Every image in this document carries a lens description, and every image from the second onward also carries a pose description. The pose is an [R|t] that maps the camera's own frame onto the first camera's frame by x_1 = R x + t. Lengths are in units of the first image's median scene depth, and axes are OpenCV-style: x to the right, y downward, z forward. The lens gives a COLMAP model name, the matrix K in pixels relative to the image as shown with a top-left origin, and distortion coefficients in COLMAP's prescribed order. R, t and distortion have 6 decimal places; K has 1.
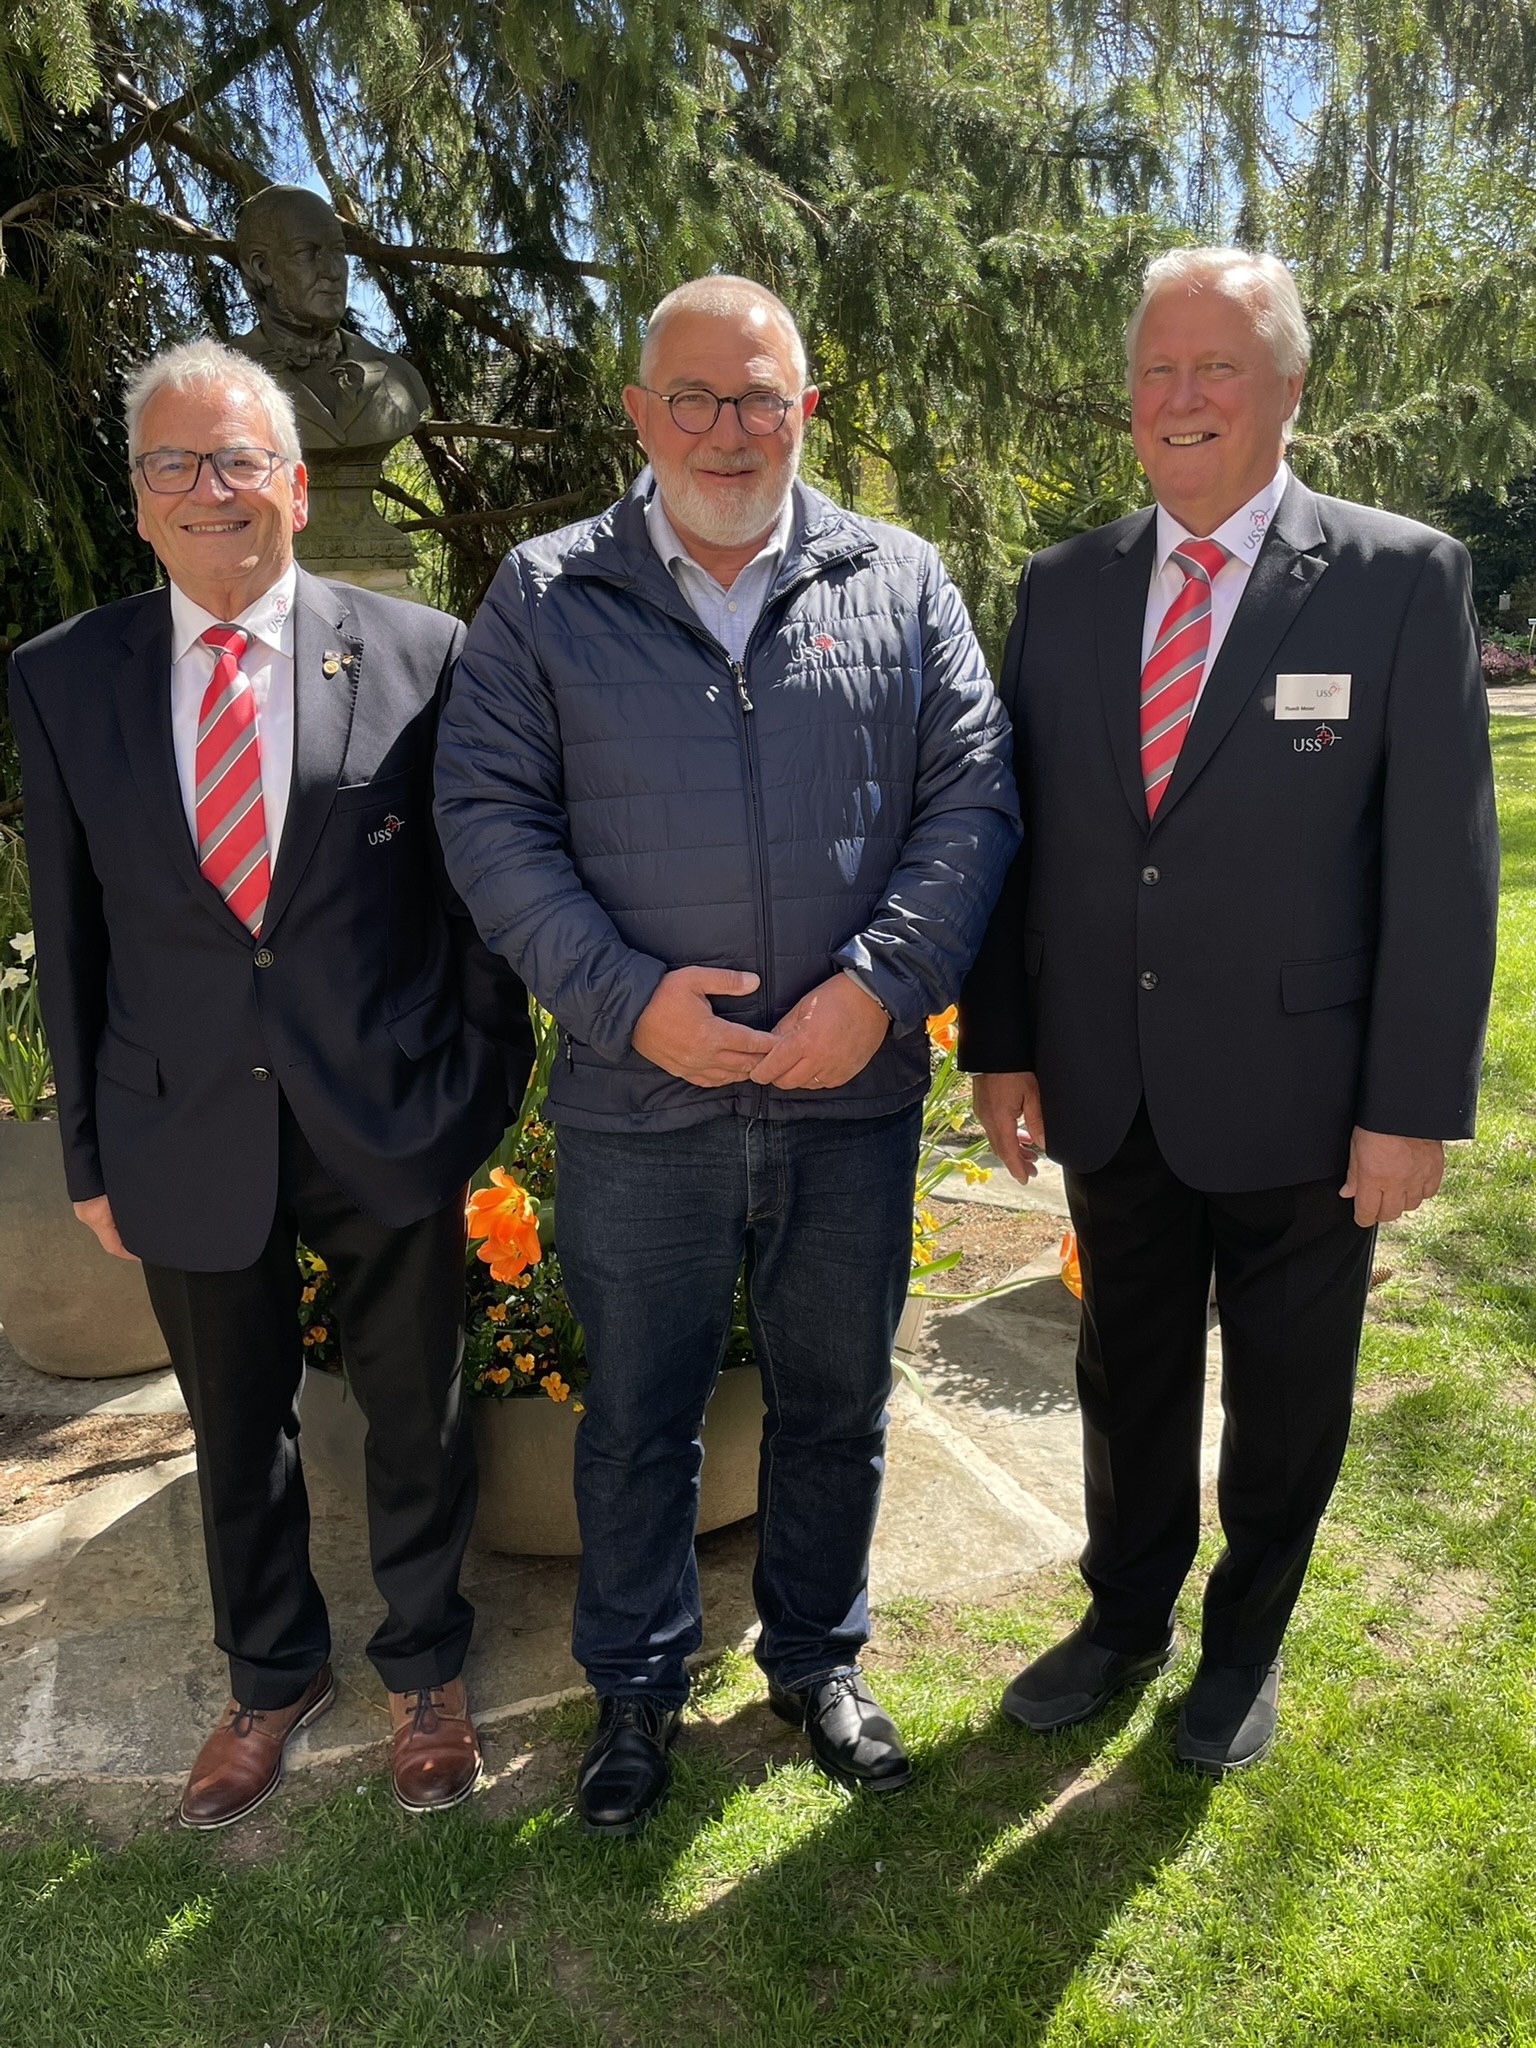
lens RADIAL K [[1962.3, 0, 798.6], [0, 1962.3, 1004.3], [0, 0, 1]] dist [0.018382, 0.000000]
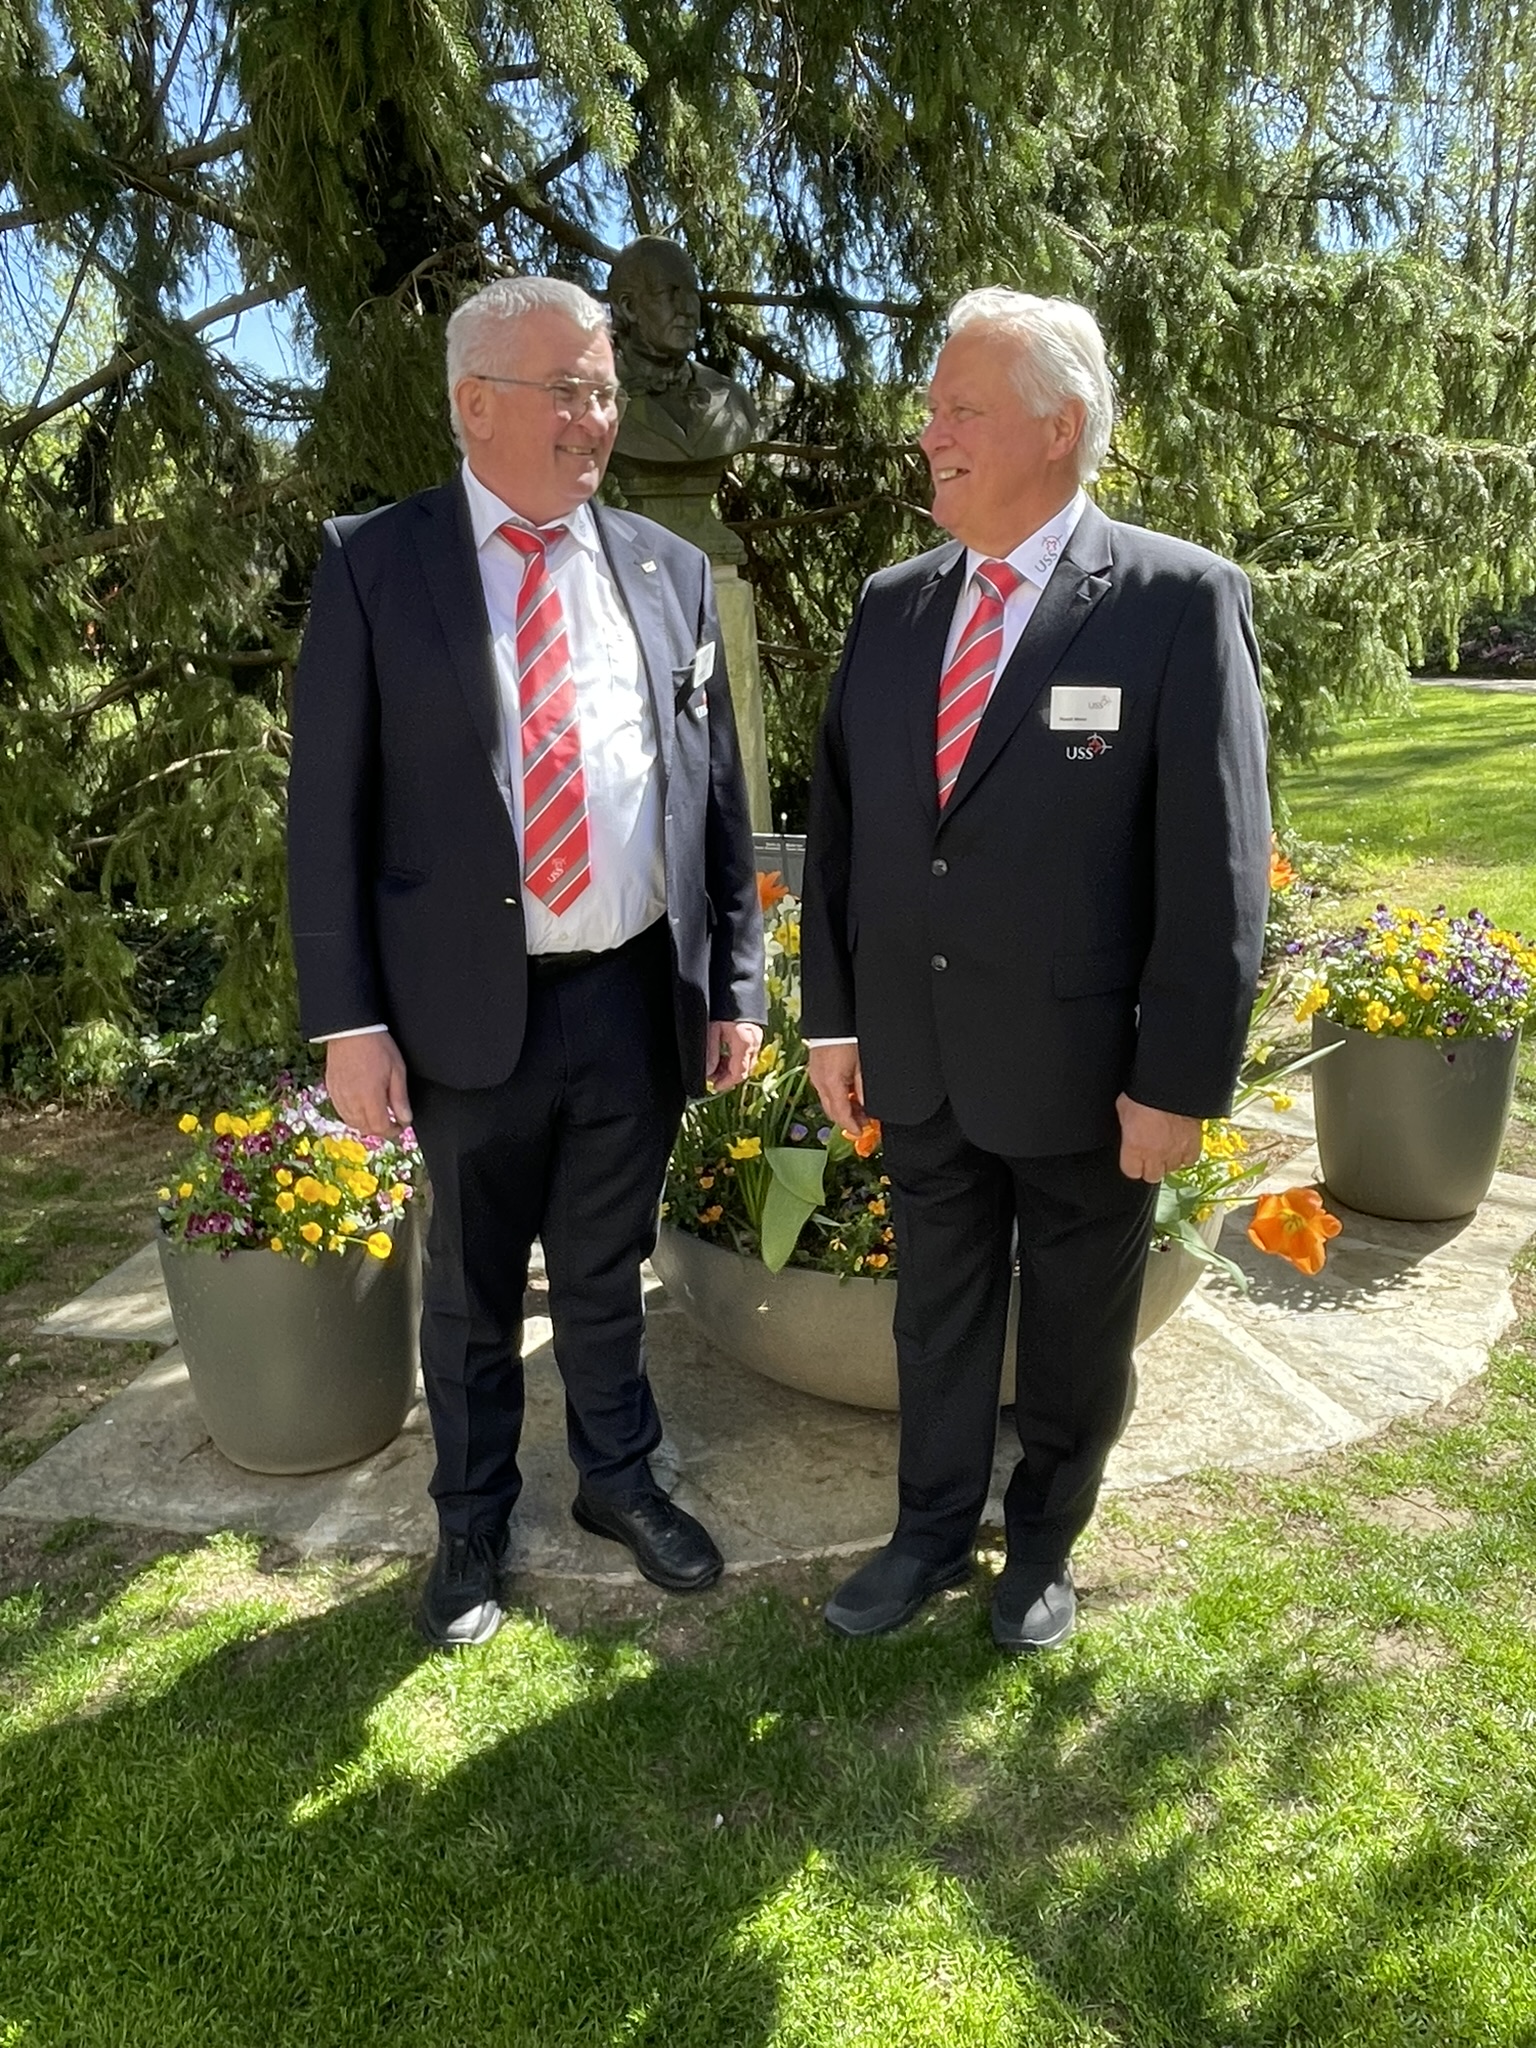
lens RADIAL K [[1616.8, 0, 743.6], [0, 1616.8, 1015.6], [0, 0, 1]] dist [-0.003428, -0.021409]
pose [[0.992199, 0.032409, -0.120376, -0.073642], [-0.026423, 0.998349, 0.050999, -0.001402], [0.121830, -0.047420, 0.991418, 0.029470]]
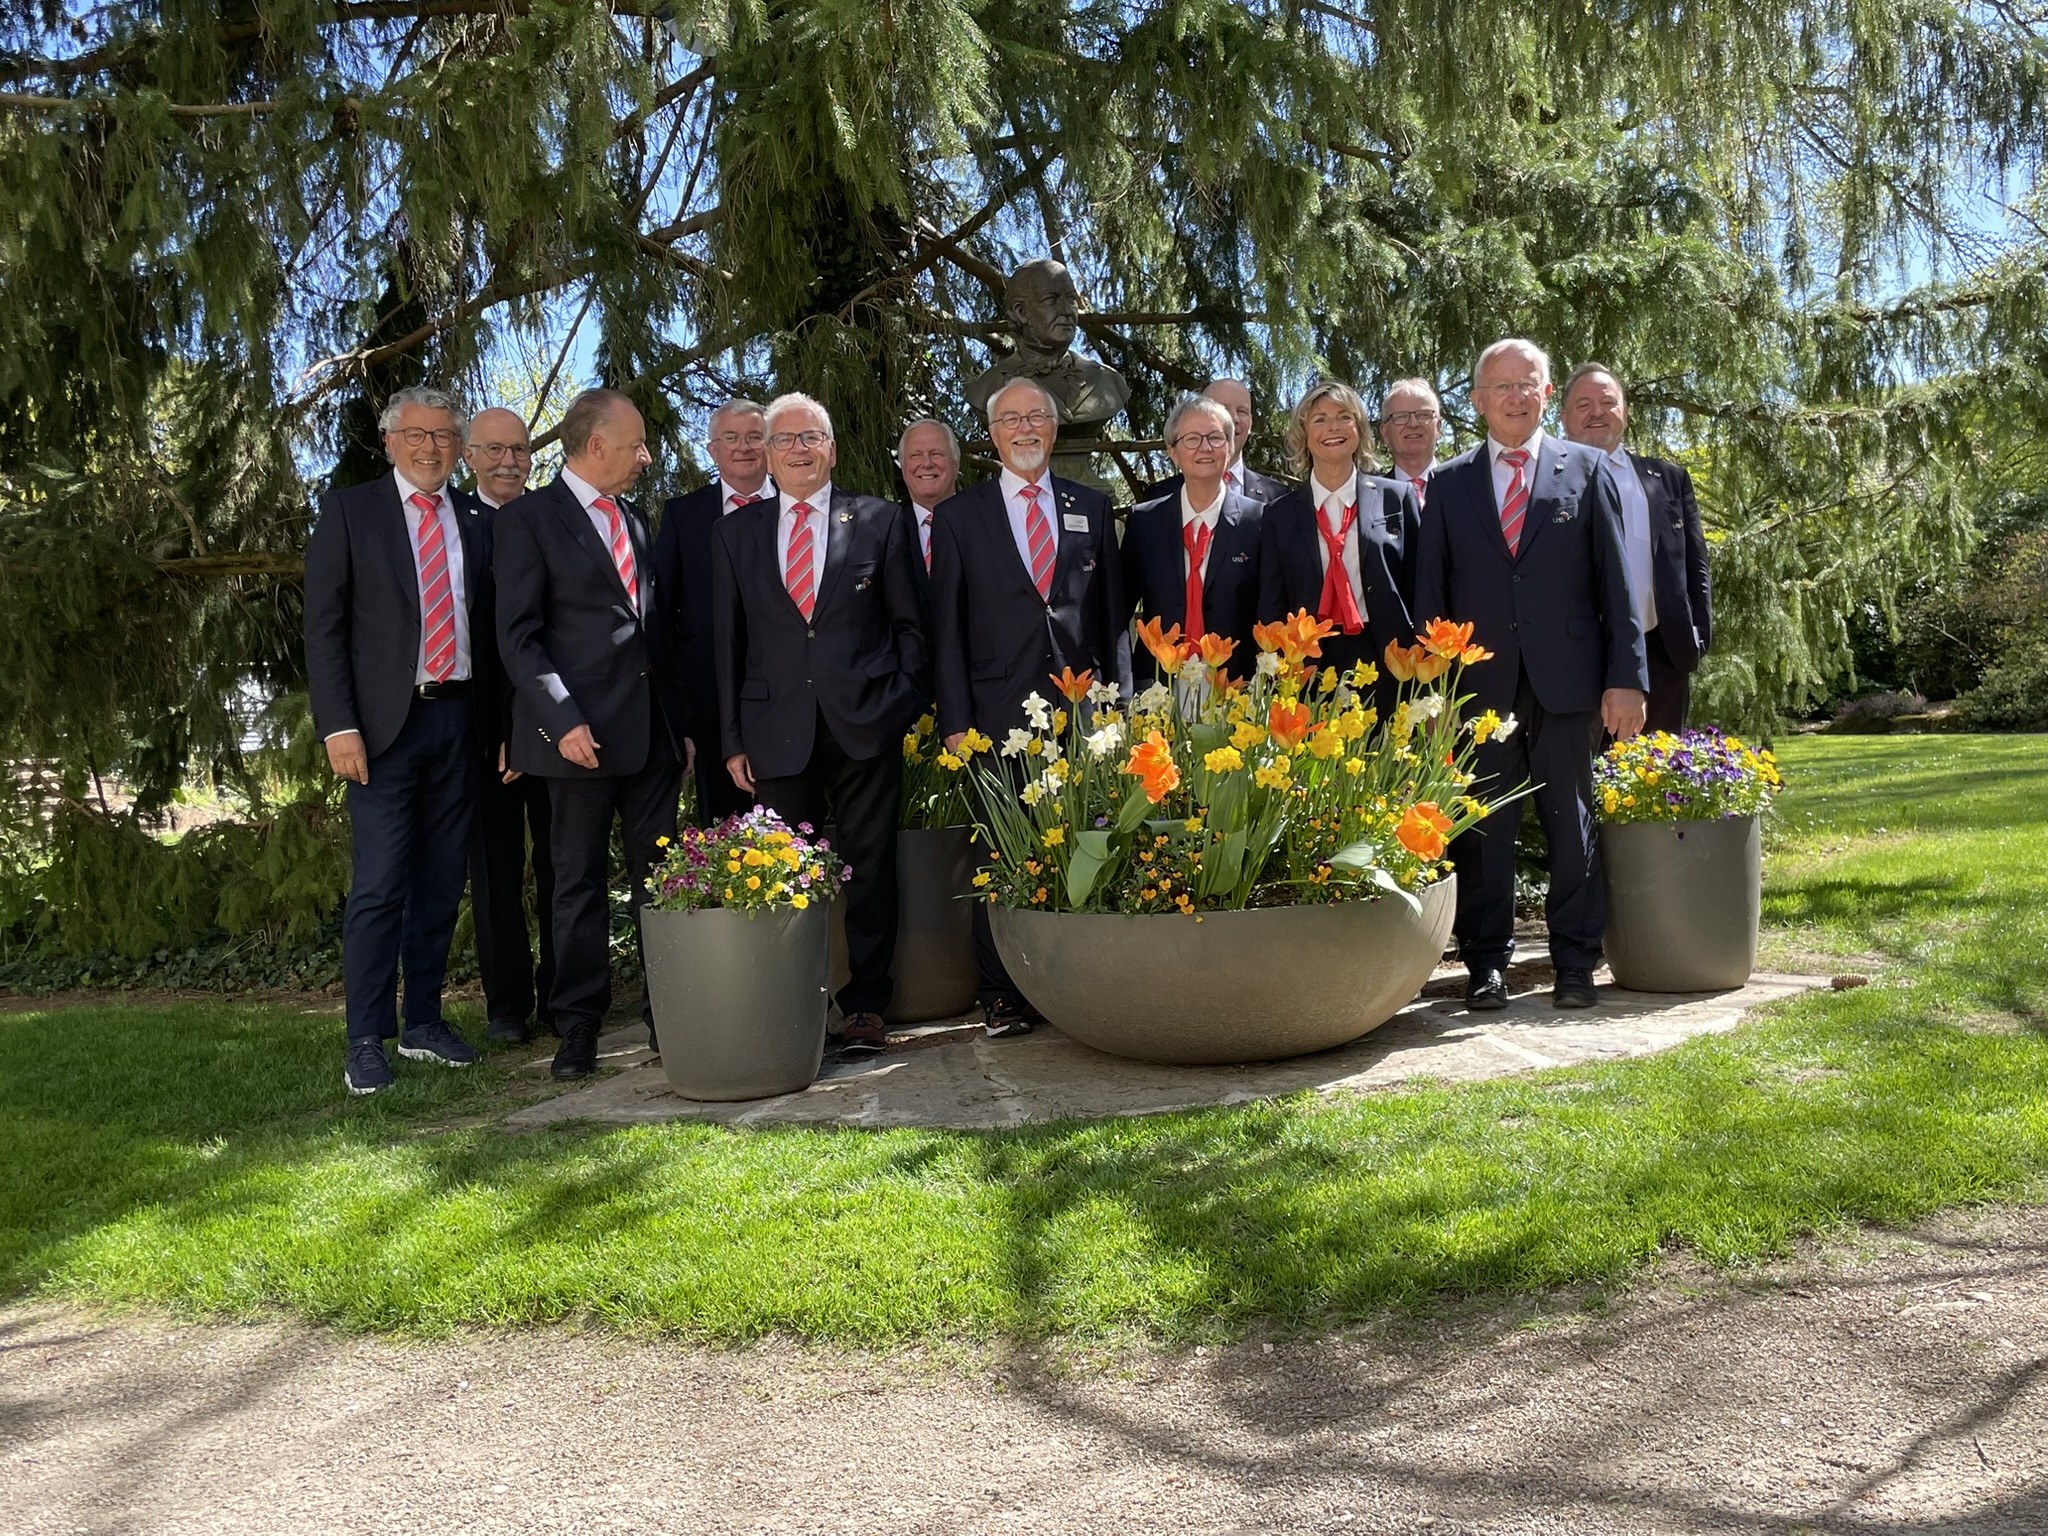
lens RADIAL K [[2062.4, 0, 966.5], [0, 2062.4, 733.1], [0, 0, 1]] dist [-0.005283, 0.000000]
pose [[0.963071, -0.021457, -0.268392, 0.096415], [-0.034286, 0.978931, -0.201291, 0.246793], [0.267056, 0.203060, 0.942044, -0.400440]]
